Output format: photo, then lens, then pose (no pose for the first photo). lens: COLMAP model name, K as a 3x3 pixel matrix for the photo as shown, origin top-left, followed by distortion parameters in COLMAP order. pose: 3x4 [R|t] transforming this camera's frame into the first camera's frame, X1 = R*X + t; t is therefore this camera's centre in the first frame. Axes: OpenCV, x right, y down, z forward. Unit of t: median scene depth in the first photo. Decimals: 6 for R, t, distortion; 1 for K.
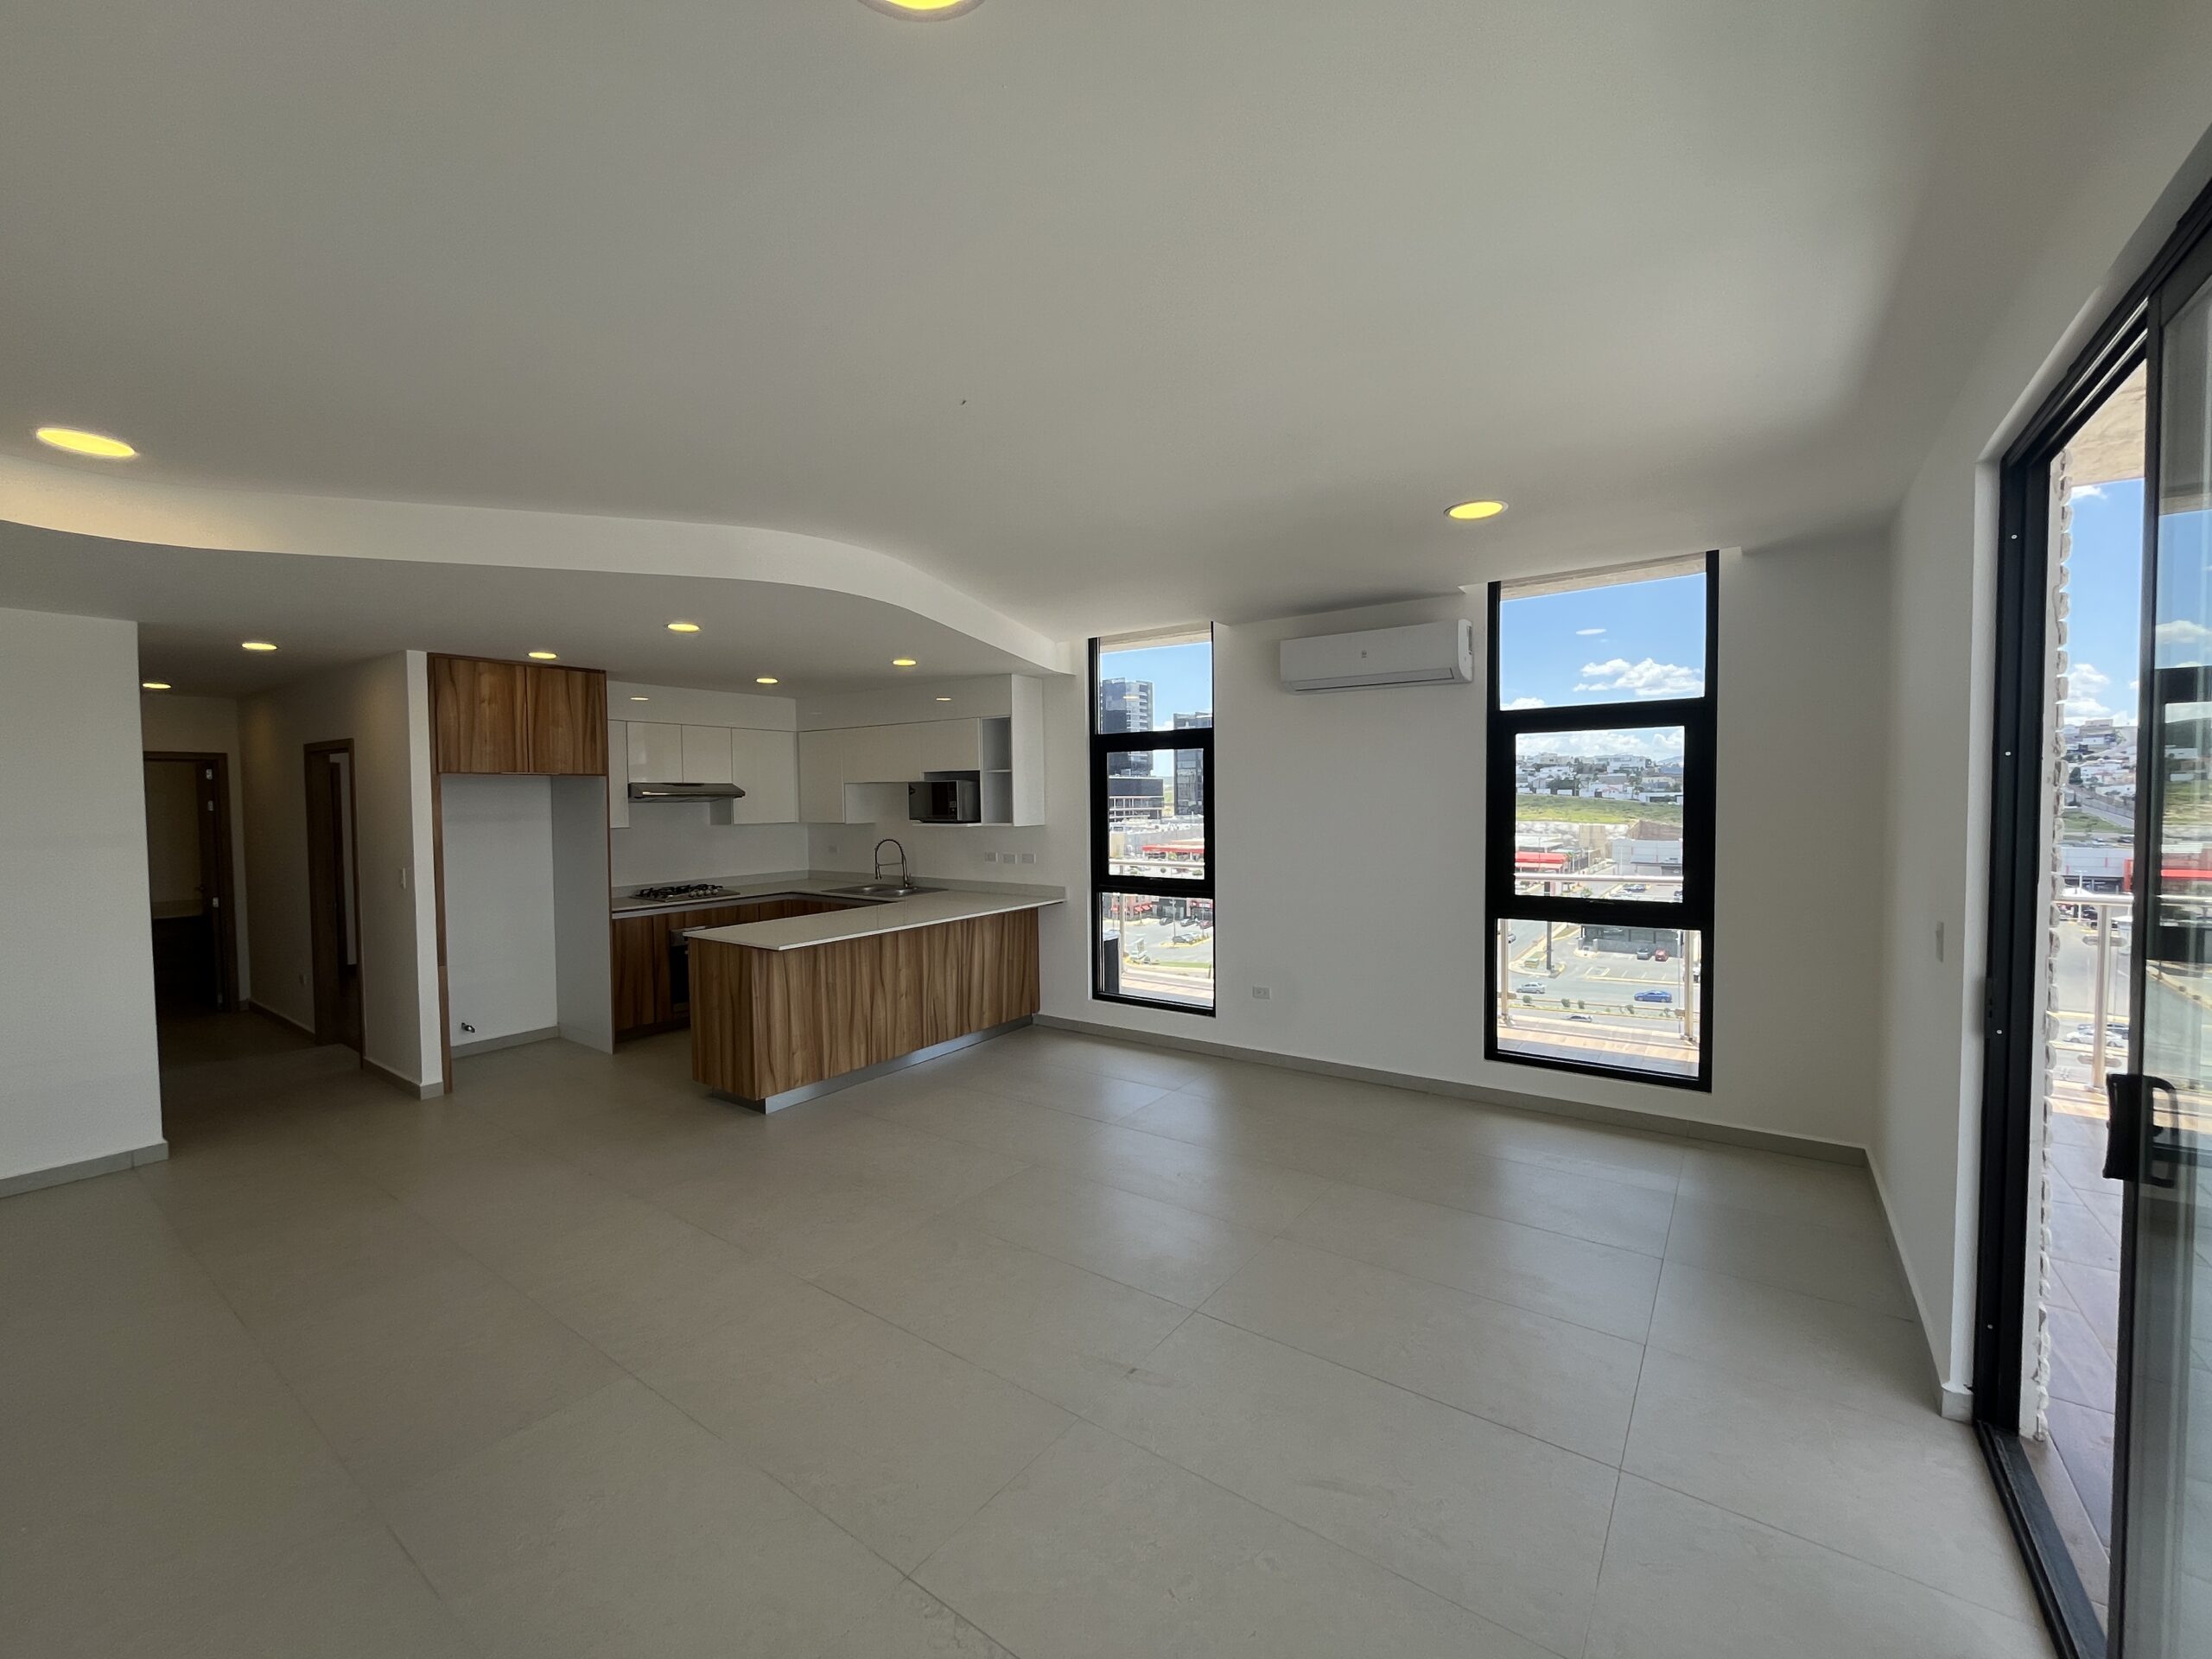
lens RADIAL K [[896.8, 0, 1114.0], [0, 896.8, 829.1], [0, 0, 1]] dist [-0.002459, -0.000296]
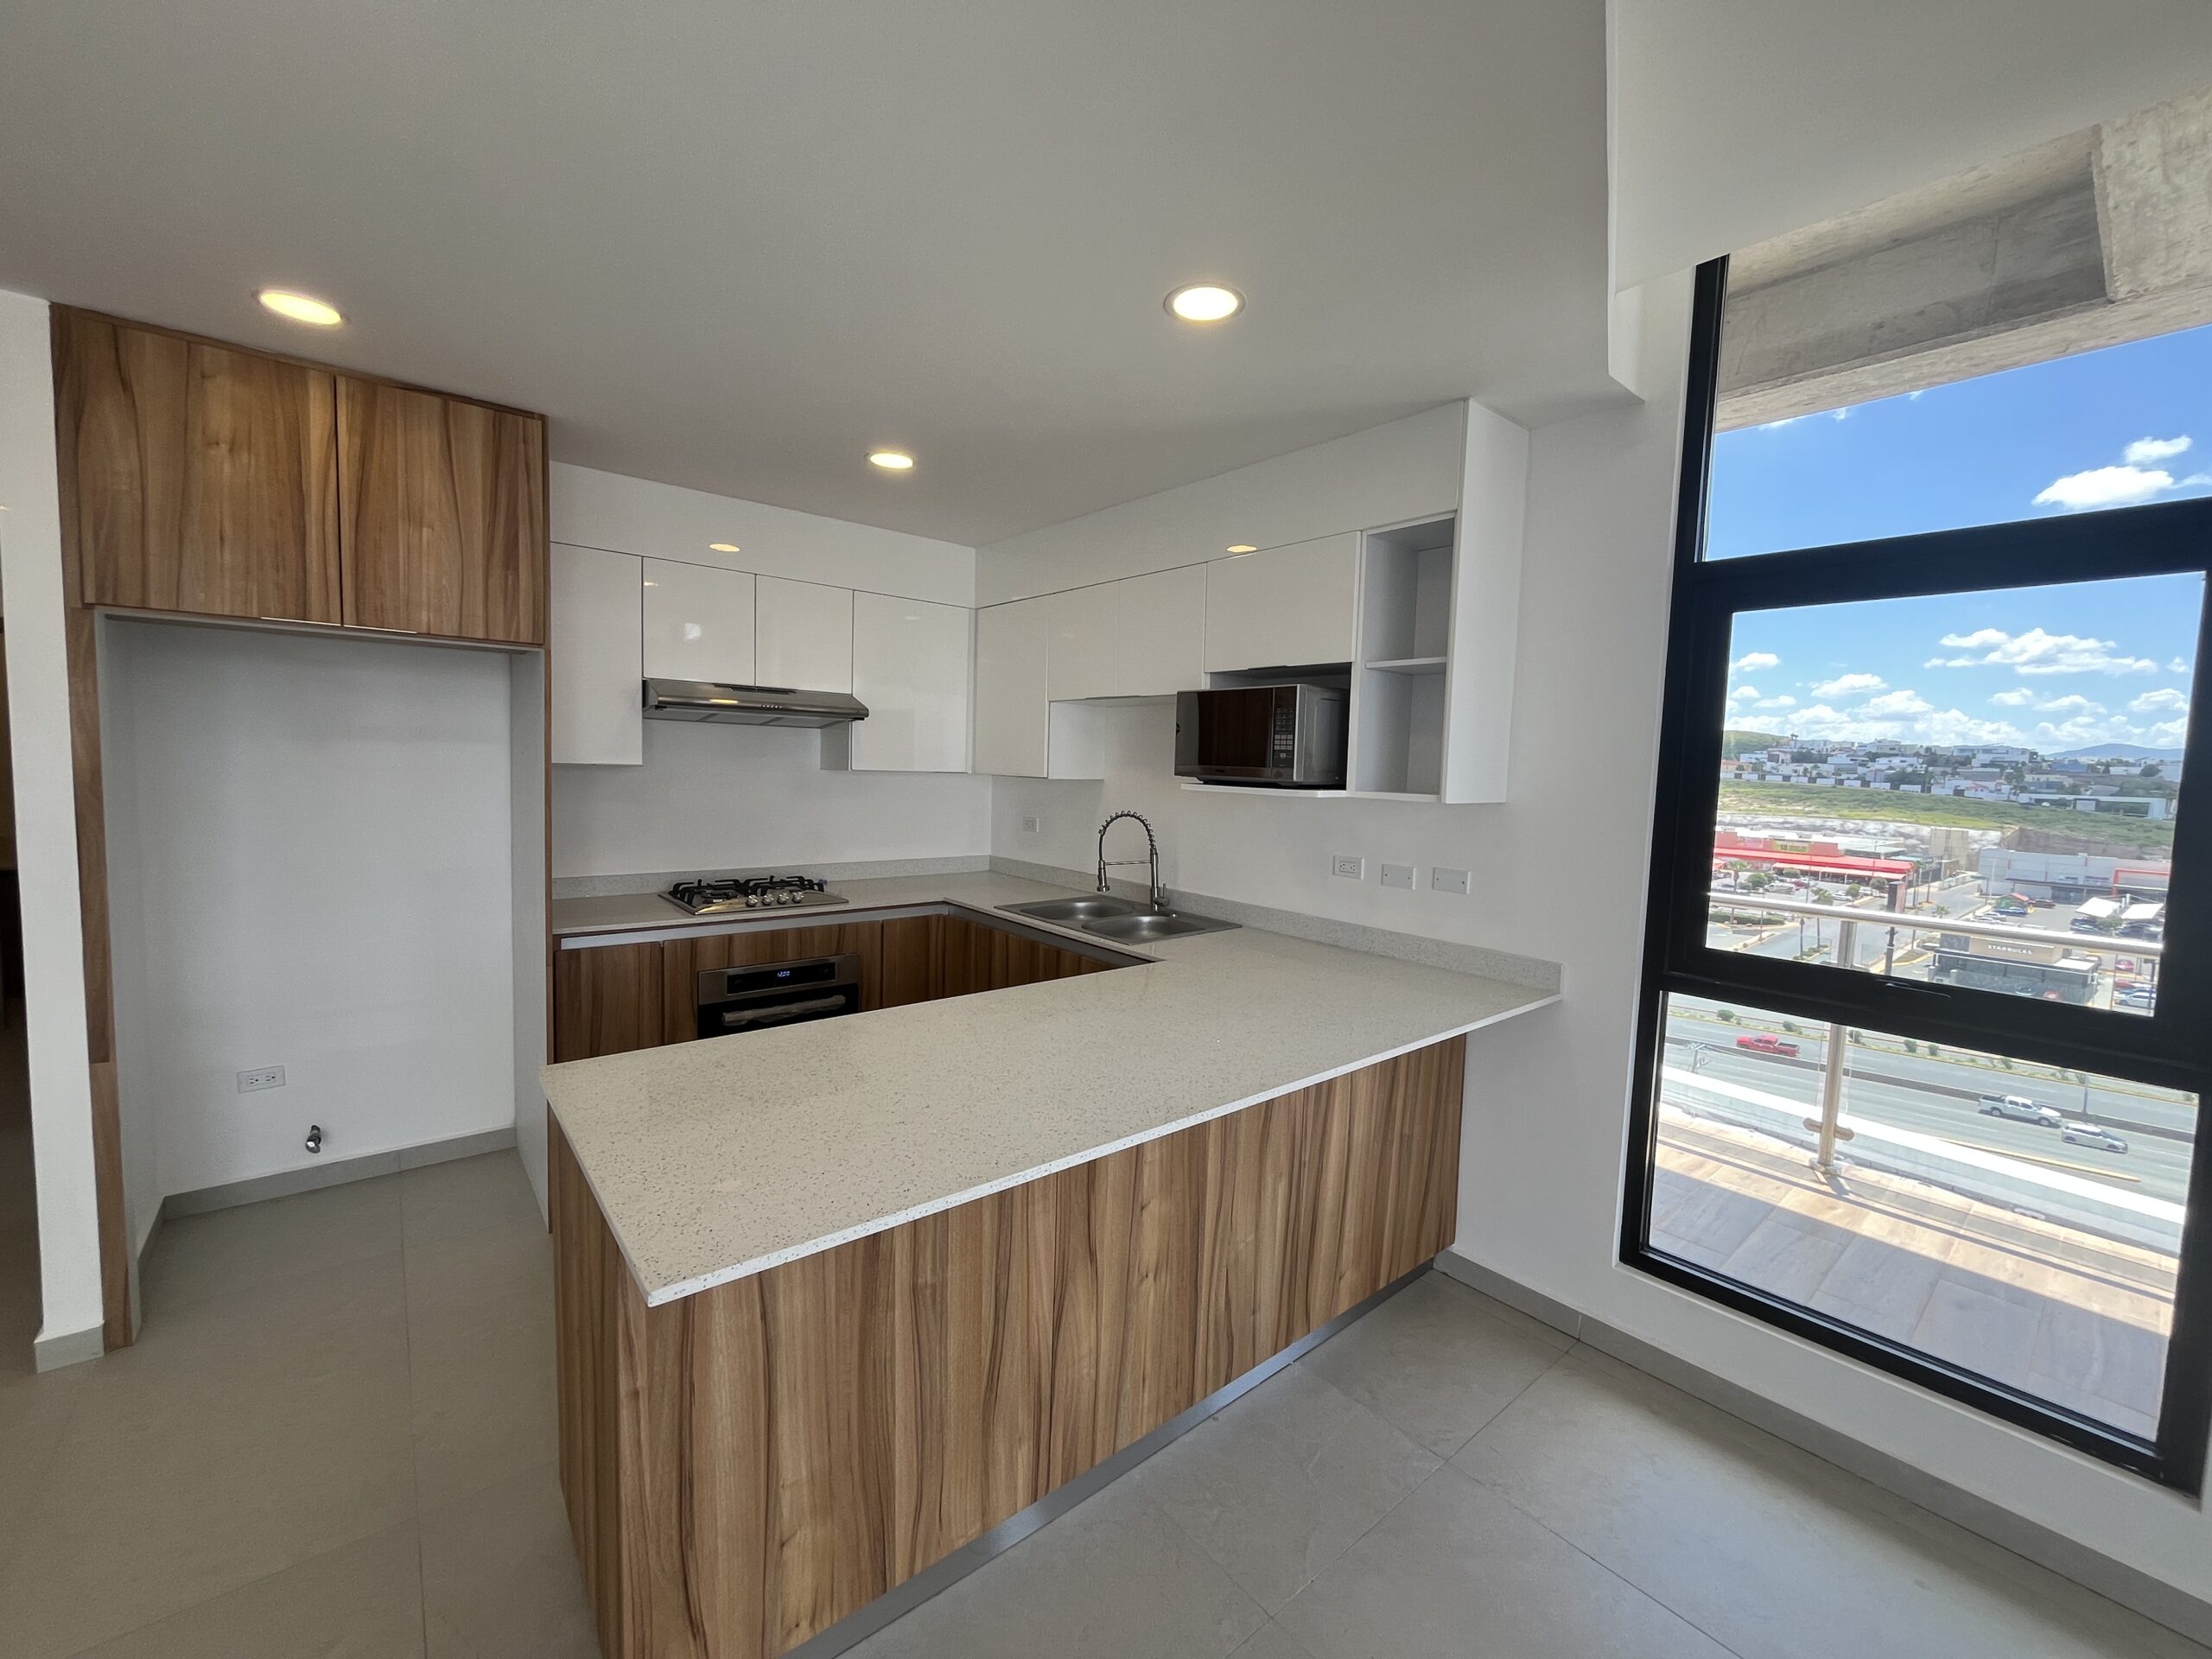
lens RADIAL K [[896.8, 0, 1114.0], [0, 896.8, 829.1], [0, 0, 1]] dist [-0.002459, -0.000296]
pose [[0.966353, 0.061060, -0.249868, -0.150941], [-0.051977, 0.997731, 0.042793, -0.001157], [0.251913, -0.028365, 0.967334, 0.584900]]
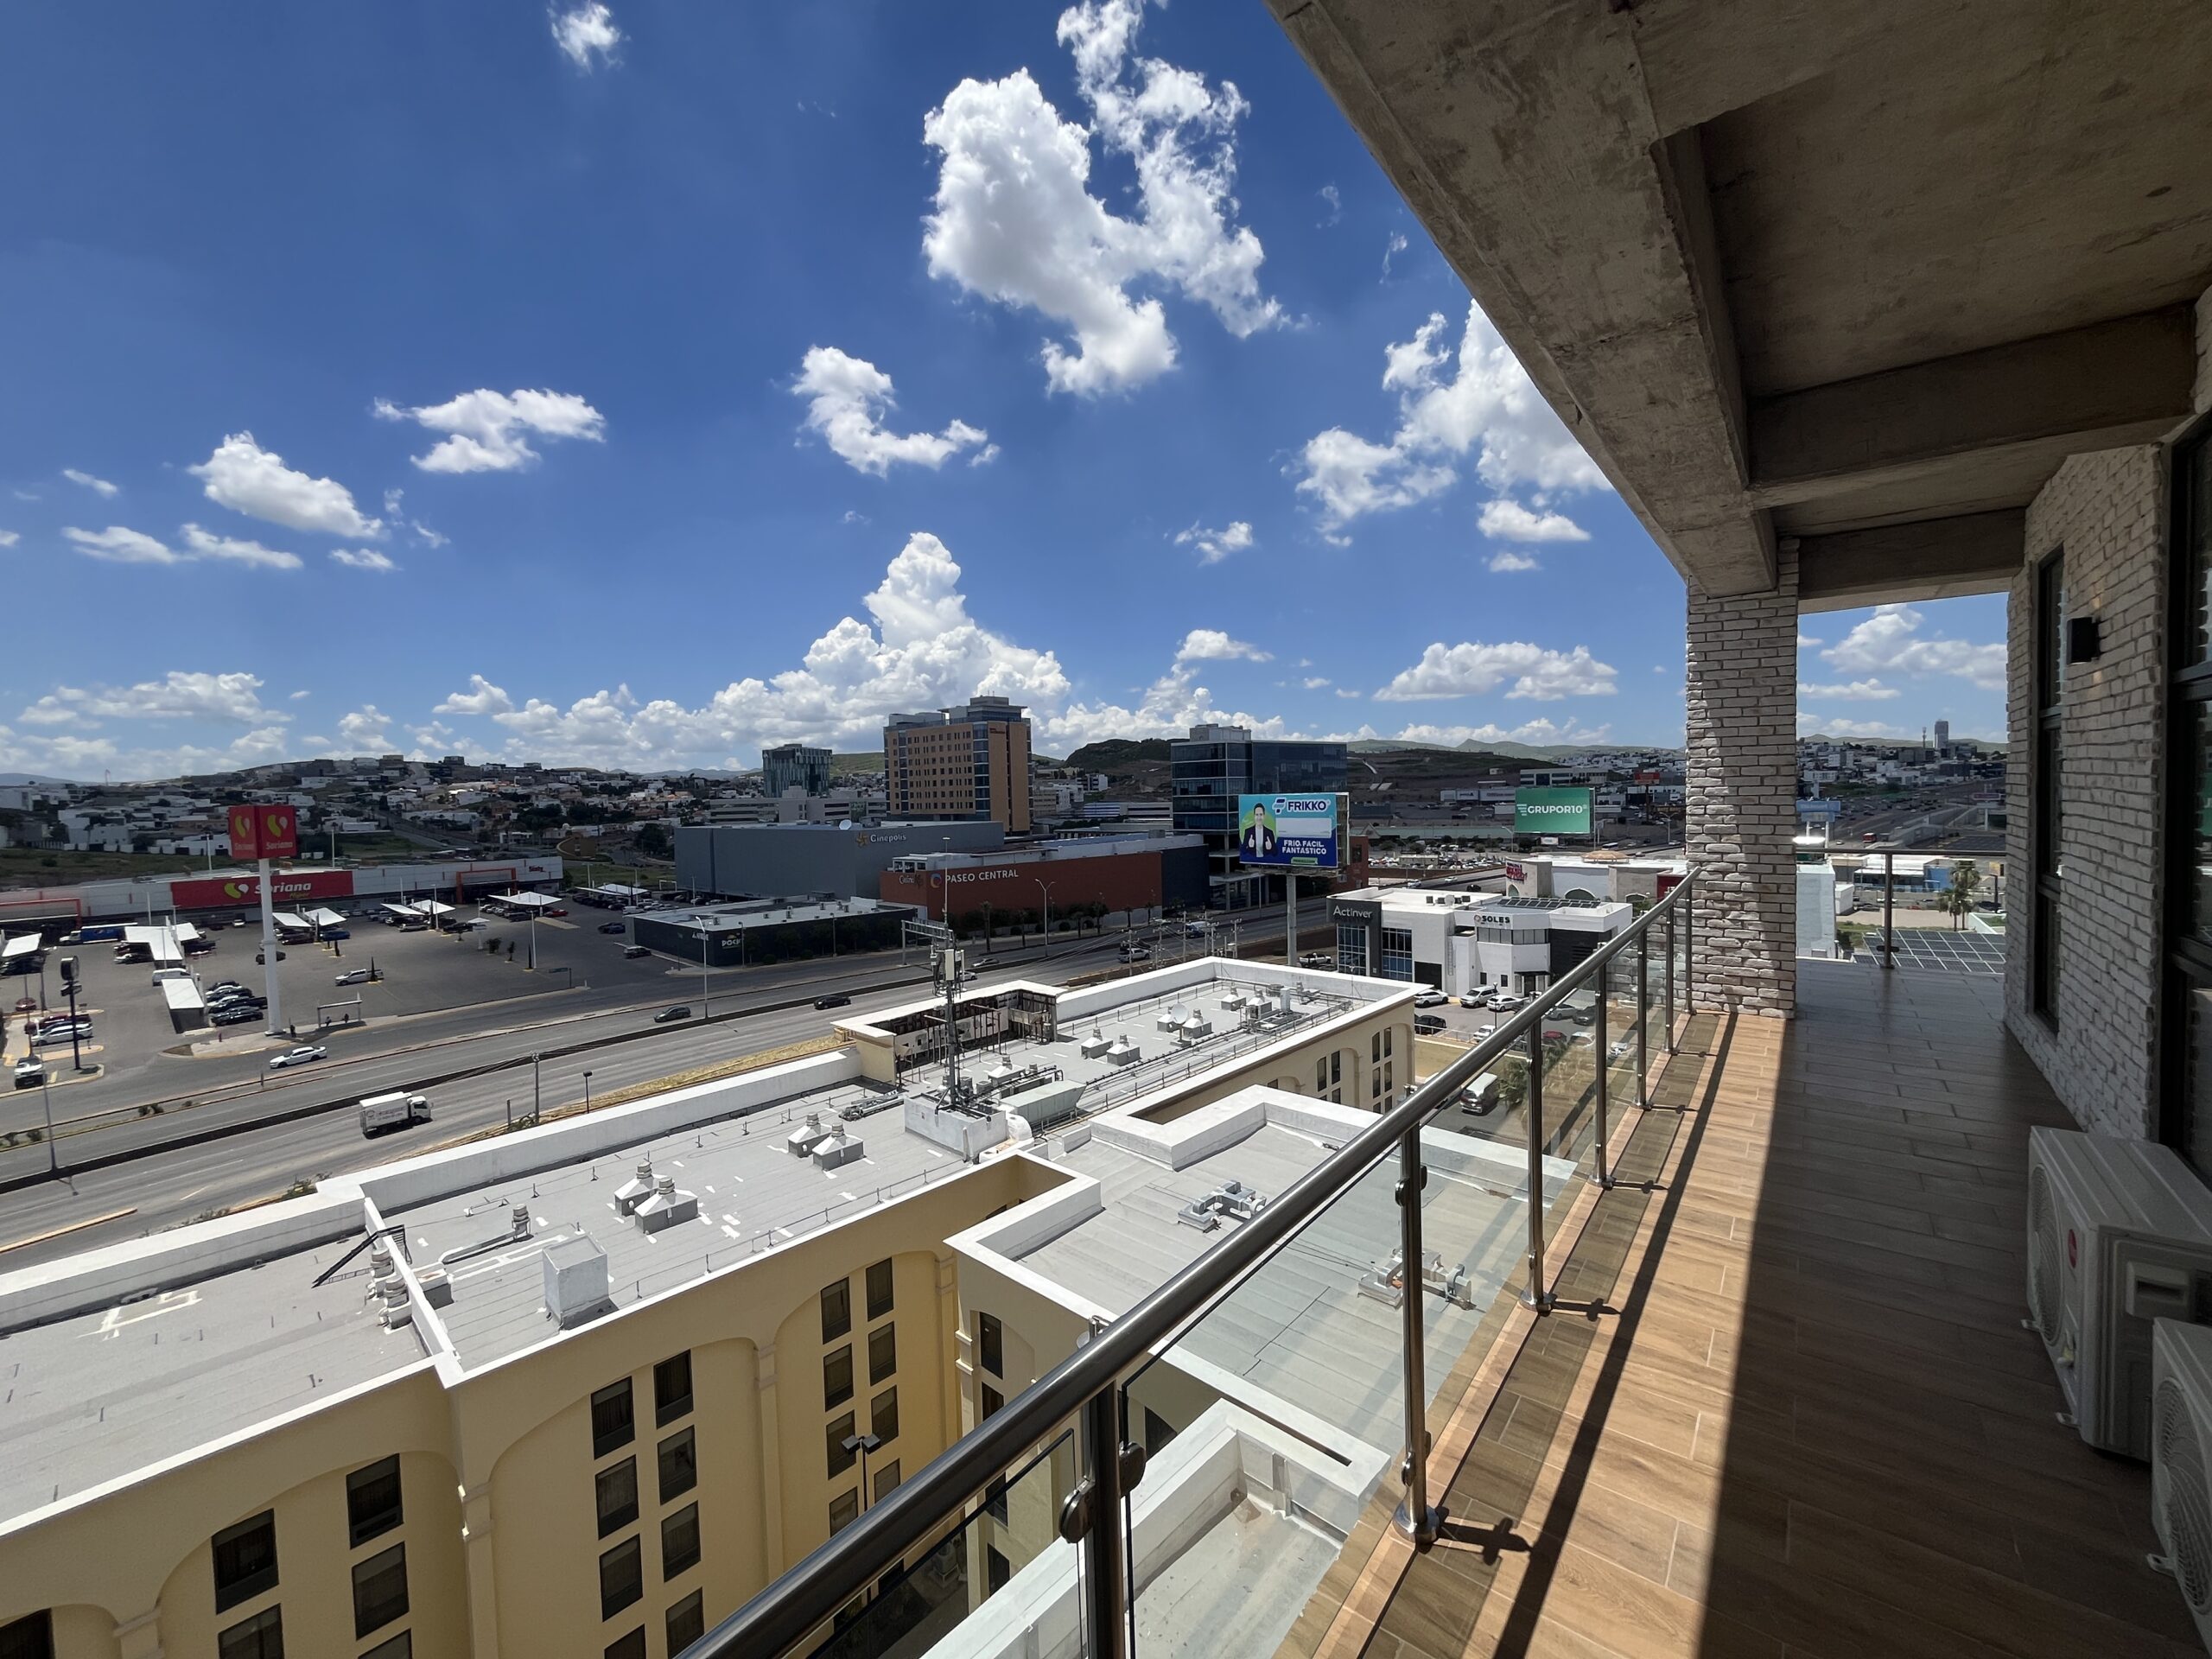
lens RADIAL K [[893.4, 0, 1111.0], [0, 893.4, 826.4], [0, 0, 1]] dist [-0.002052, -0.000427]
pose [[0.055204, -0.027997, 0.998082, -0.463356], [0.062139, 0.997765, 0.024552, -0.063040], [-0.996540, 0.060664, 0.056820, 1.535088]]
